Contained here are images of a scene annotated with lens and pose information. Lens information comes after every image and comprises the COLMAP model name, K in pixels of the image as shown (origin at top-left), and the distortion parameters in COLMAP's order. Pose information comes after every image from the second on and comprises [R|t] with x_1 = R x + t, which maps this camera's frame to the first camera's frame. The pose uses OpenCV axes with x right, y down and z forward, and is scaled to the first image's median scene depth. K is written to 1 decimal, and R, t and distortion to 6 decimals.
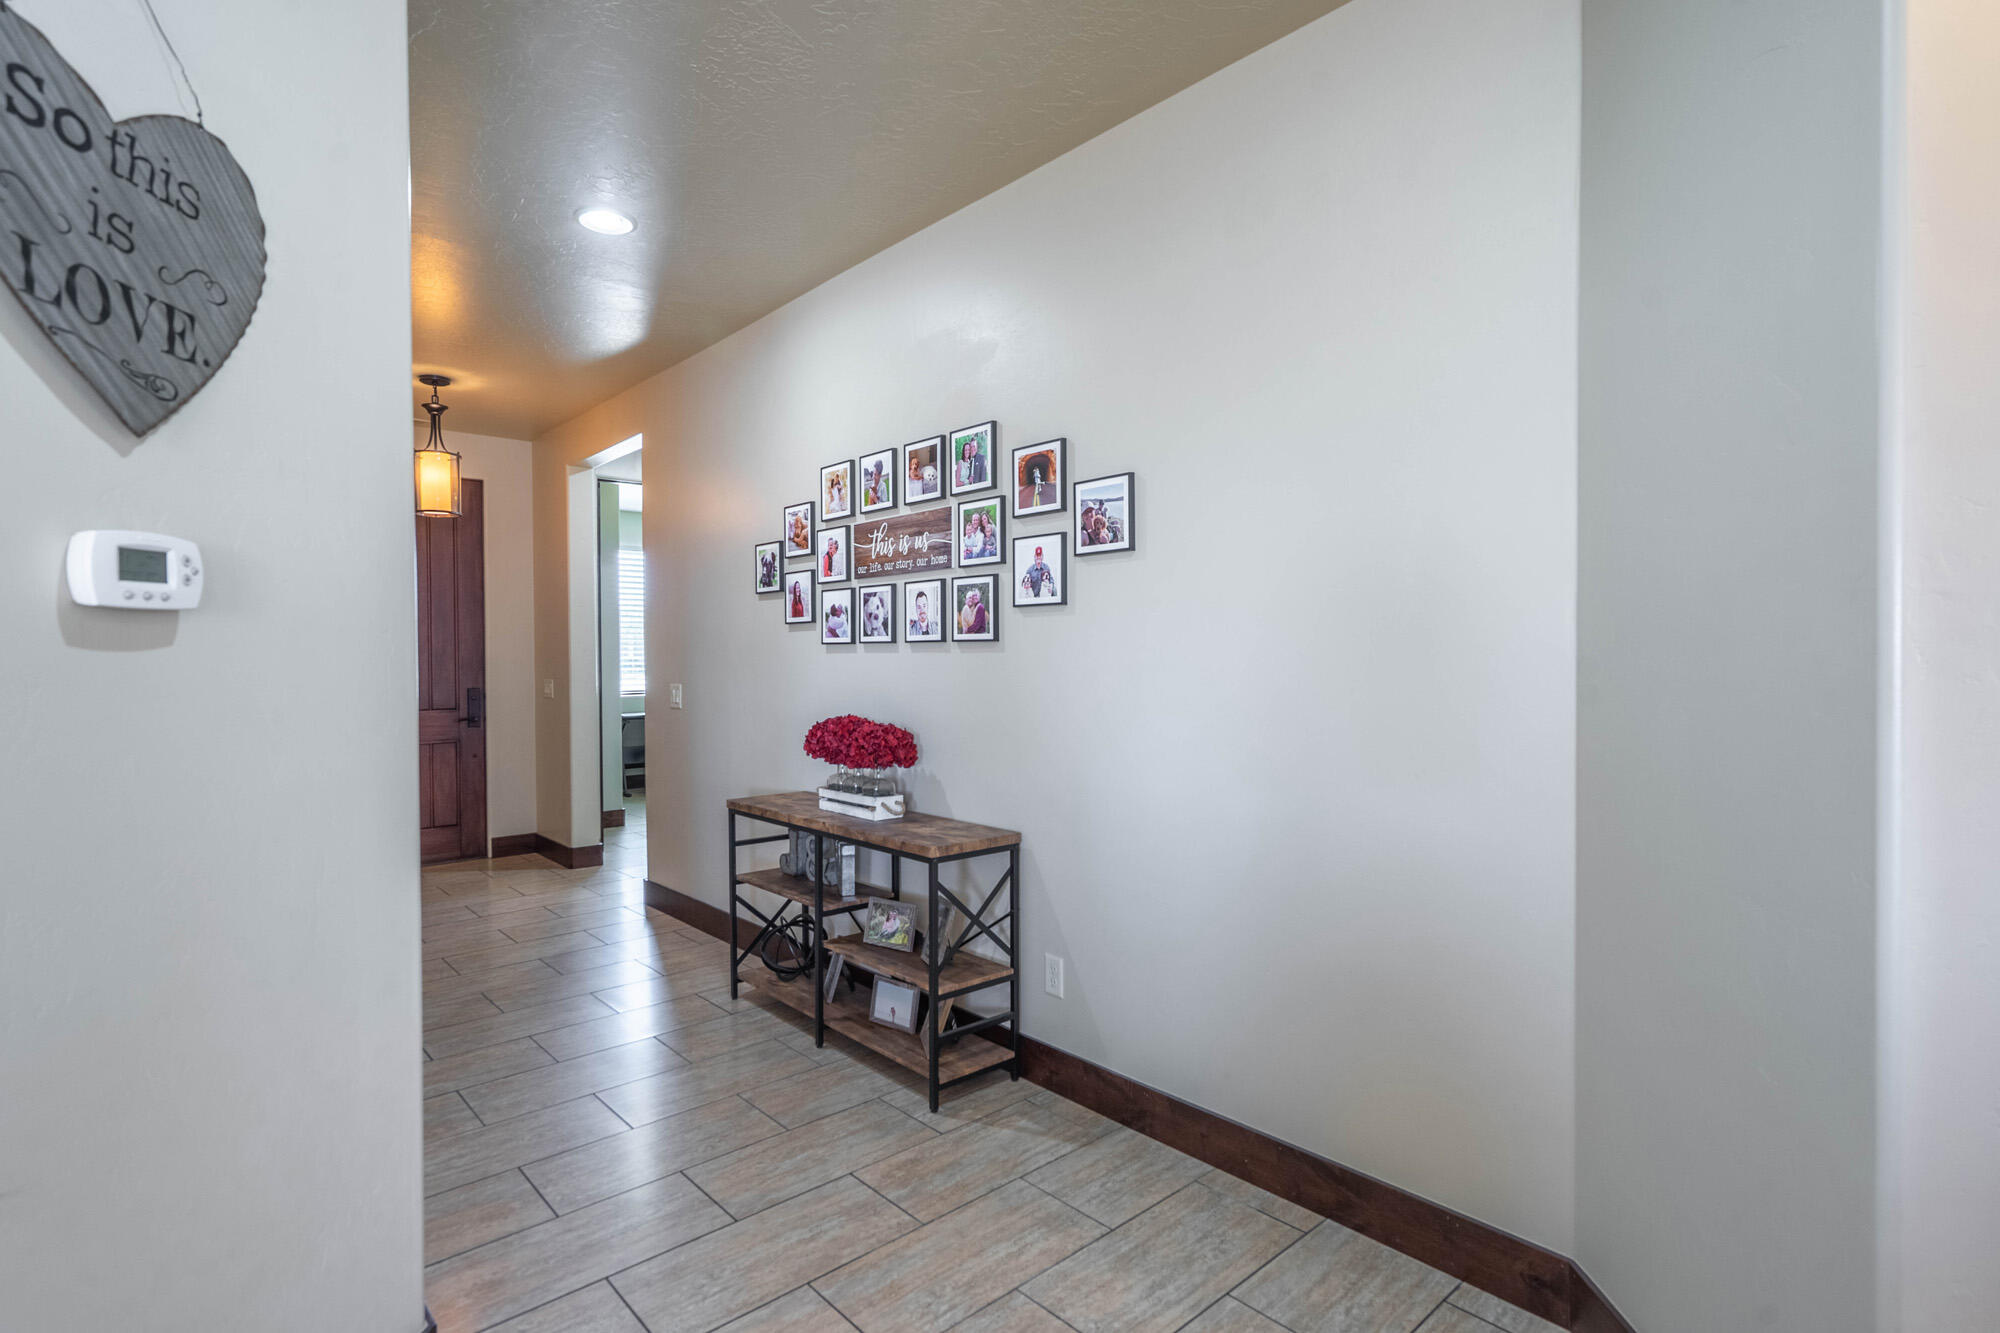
lens RADIAL K [[963.1, 0, 1007.7], [0, 963.1, 659.3], [0, 0, 1]] dist [0.001701, 0.000041]
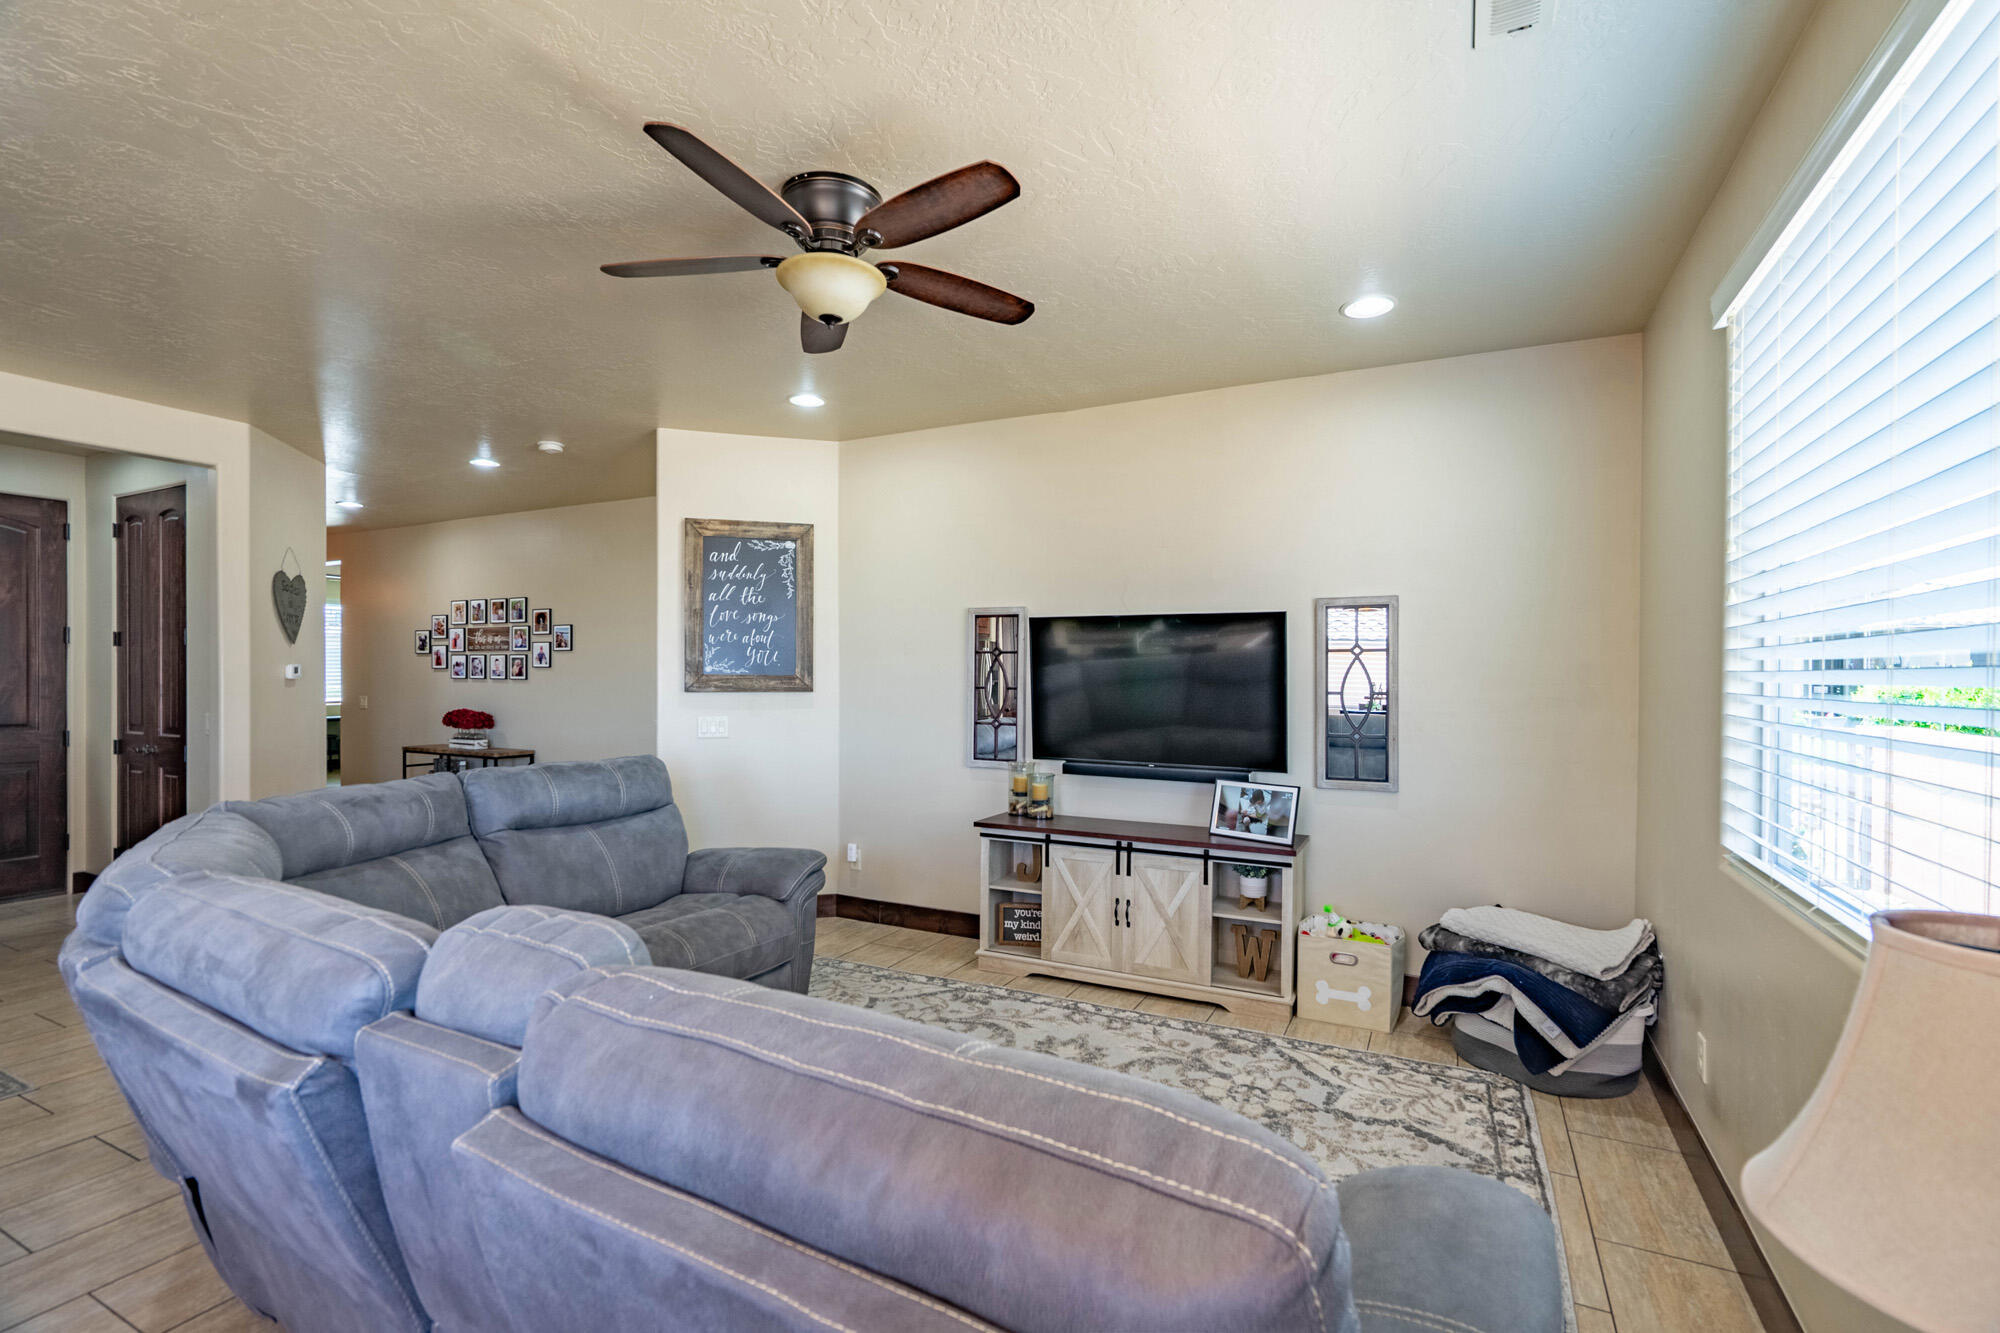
lens RADIAL K [[909.8, 0, 1004.6], [0, 909.8, 666.7], [0, 0, 1]] dist [-0.000604, 0.001448]
pose [[0.936550, 0.010807, 0.350368, 0.314439], [-0.007411, 0.999912, -0.011030, -0.032677], [-0.350456, 0.007734, 0.936547, -1.660608]]
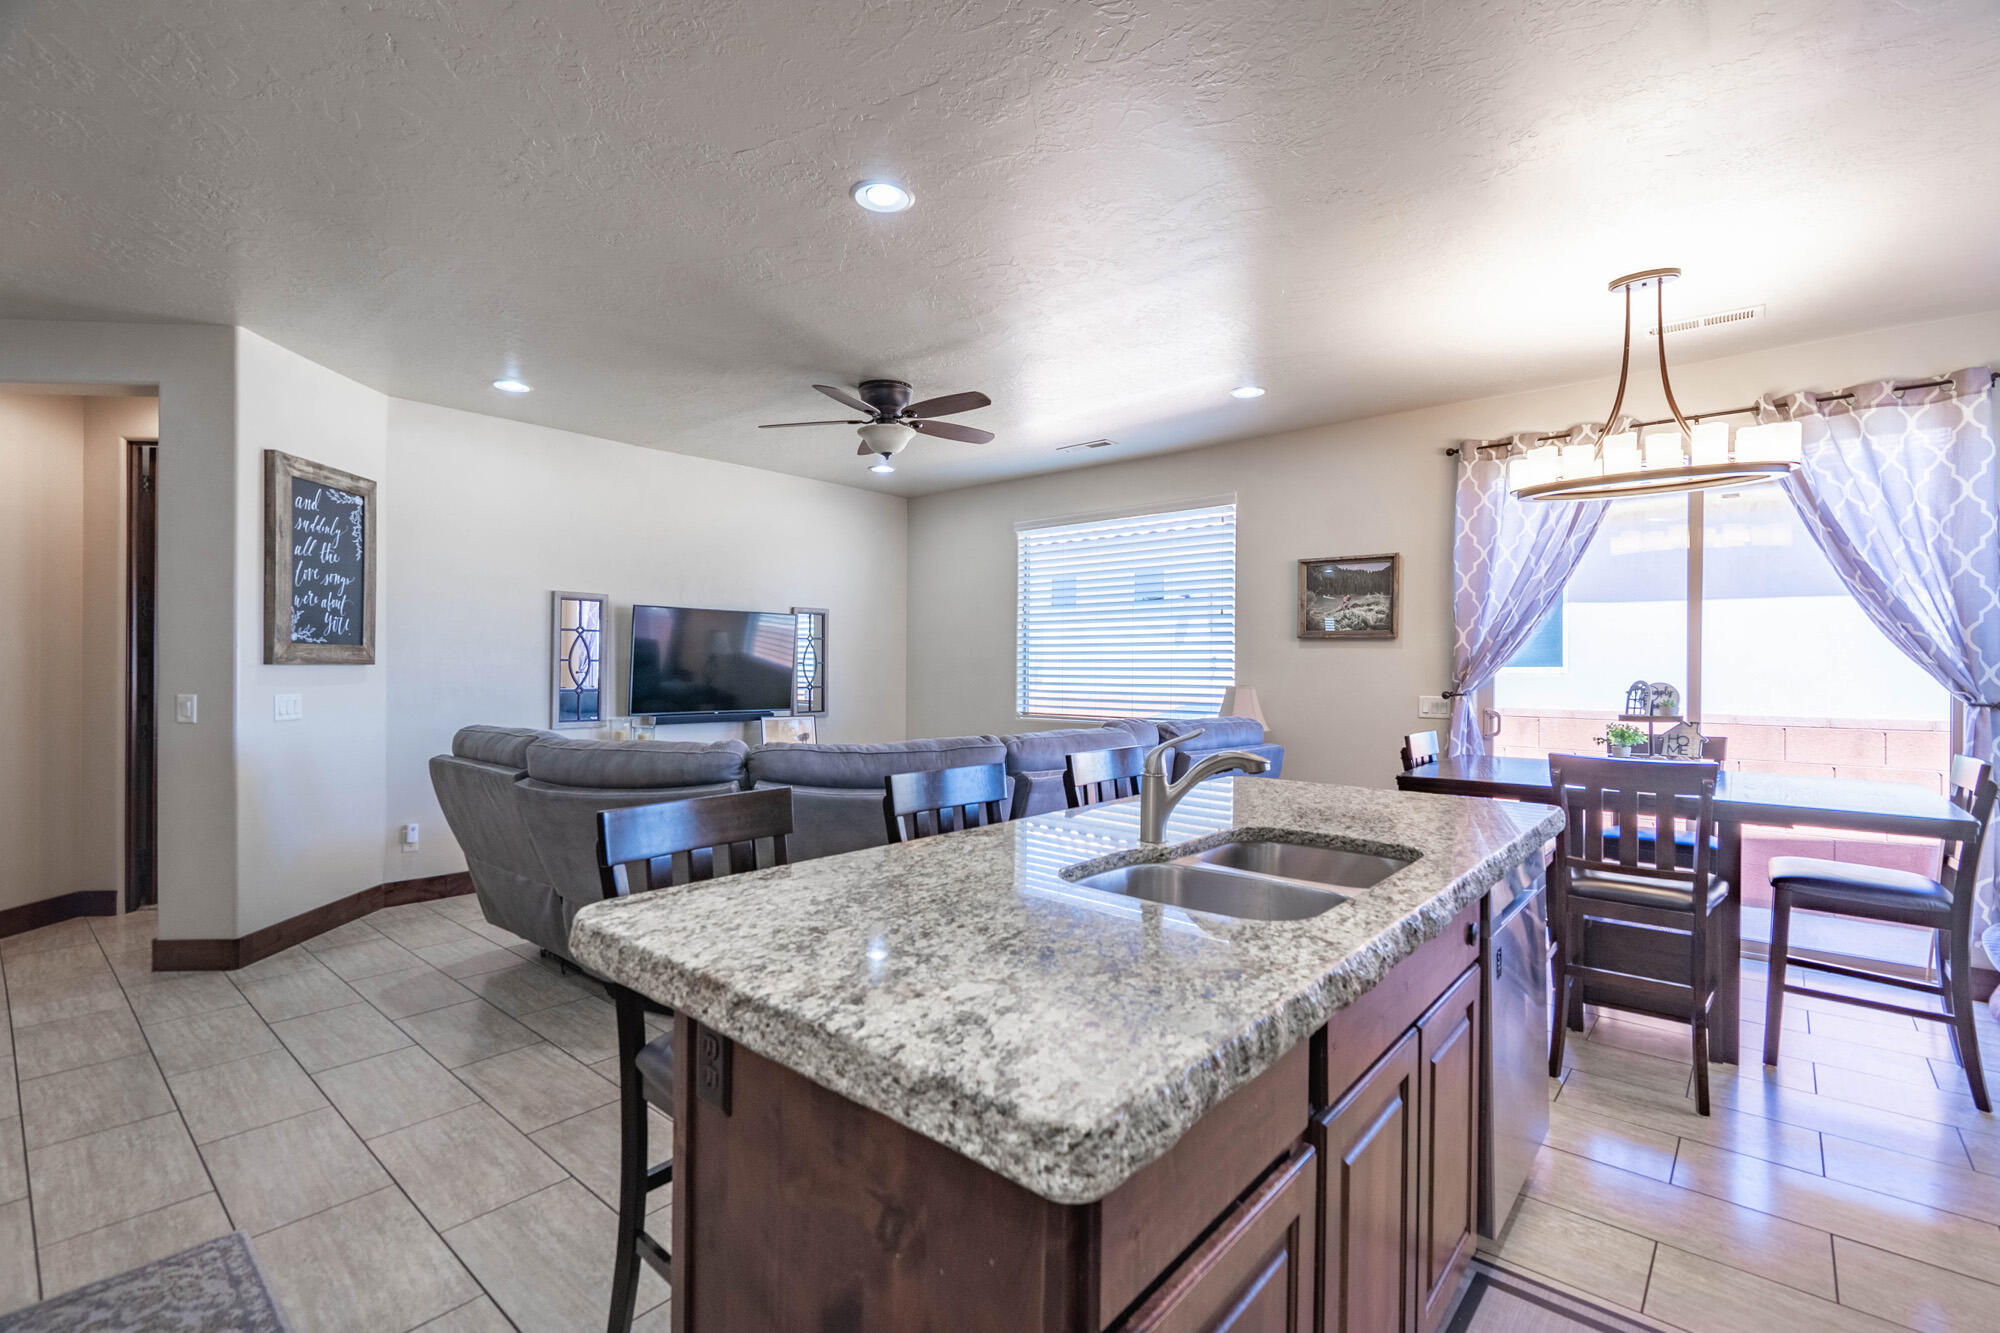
lens RADIAL K [[909.8, 0, 1013.8], [0, 909.8, 668.2], [0, 0, 1]] dist [-0.000604, 0.001448]
pose [[-0.128207, 0.003353, 0.991742, -1.015665], [-0.001030, 0.999993, -0.003514, 0.005872], [-0.991747, -0.001472, -0.128203, -0.884027]]
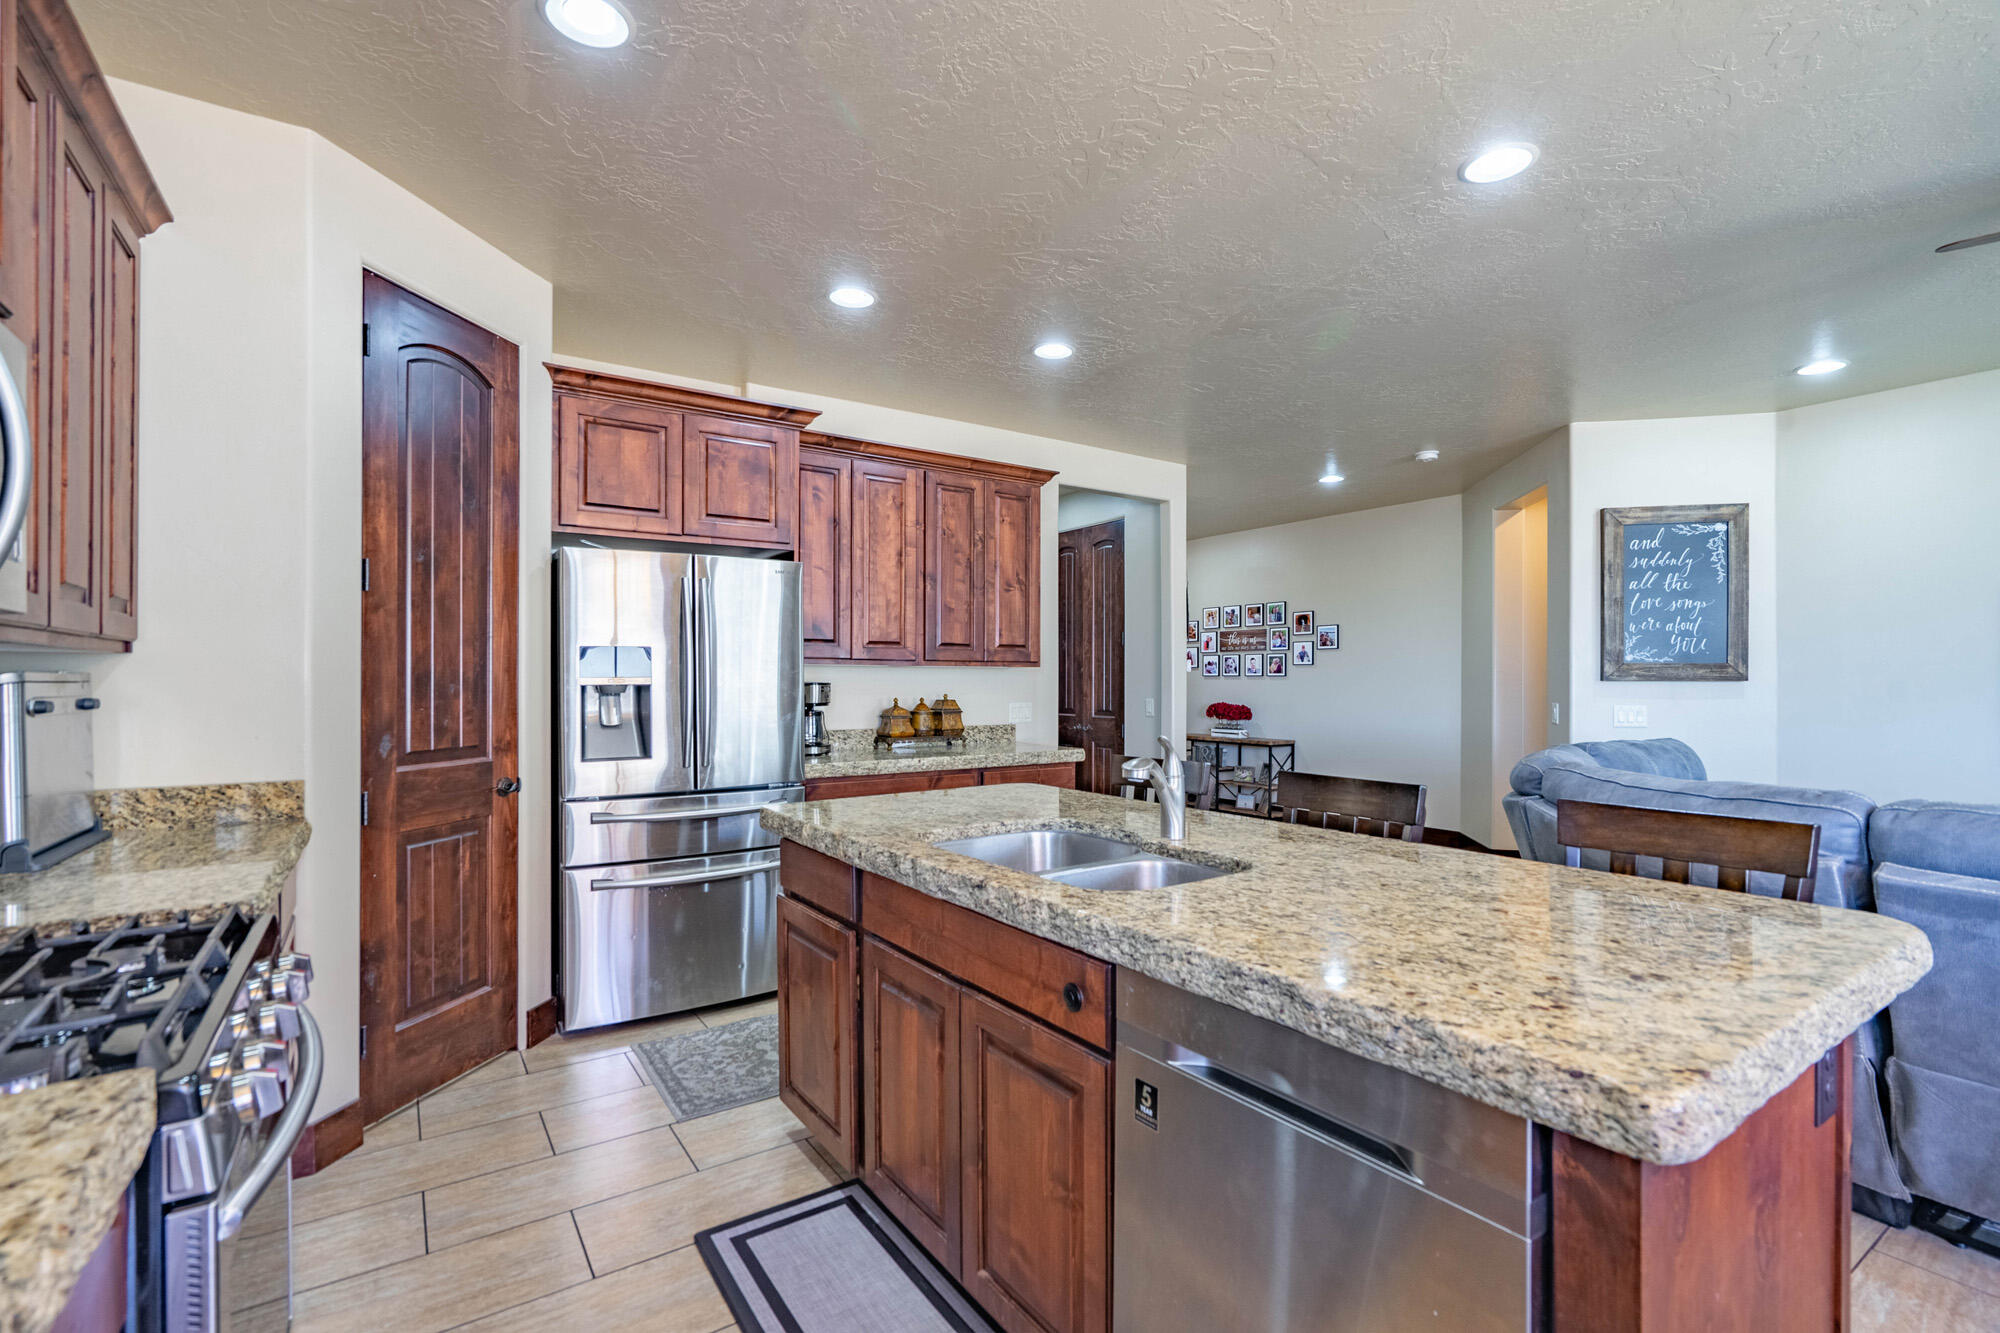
lens RADIAL K [[909.8, 0, 992.4], [0, 909.8, 679.2], [0, 0, 1]] dist [-0.000604, 0.001448]
pose [[0.989930, 0.006988, -0.141386, -0.459536], [-0.007628, 0.999963, -0.003987, 0.008261], [0.141353, 0.005025, 0.989947, -1.711131]]
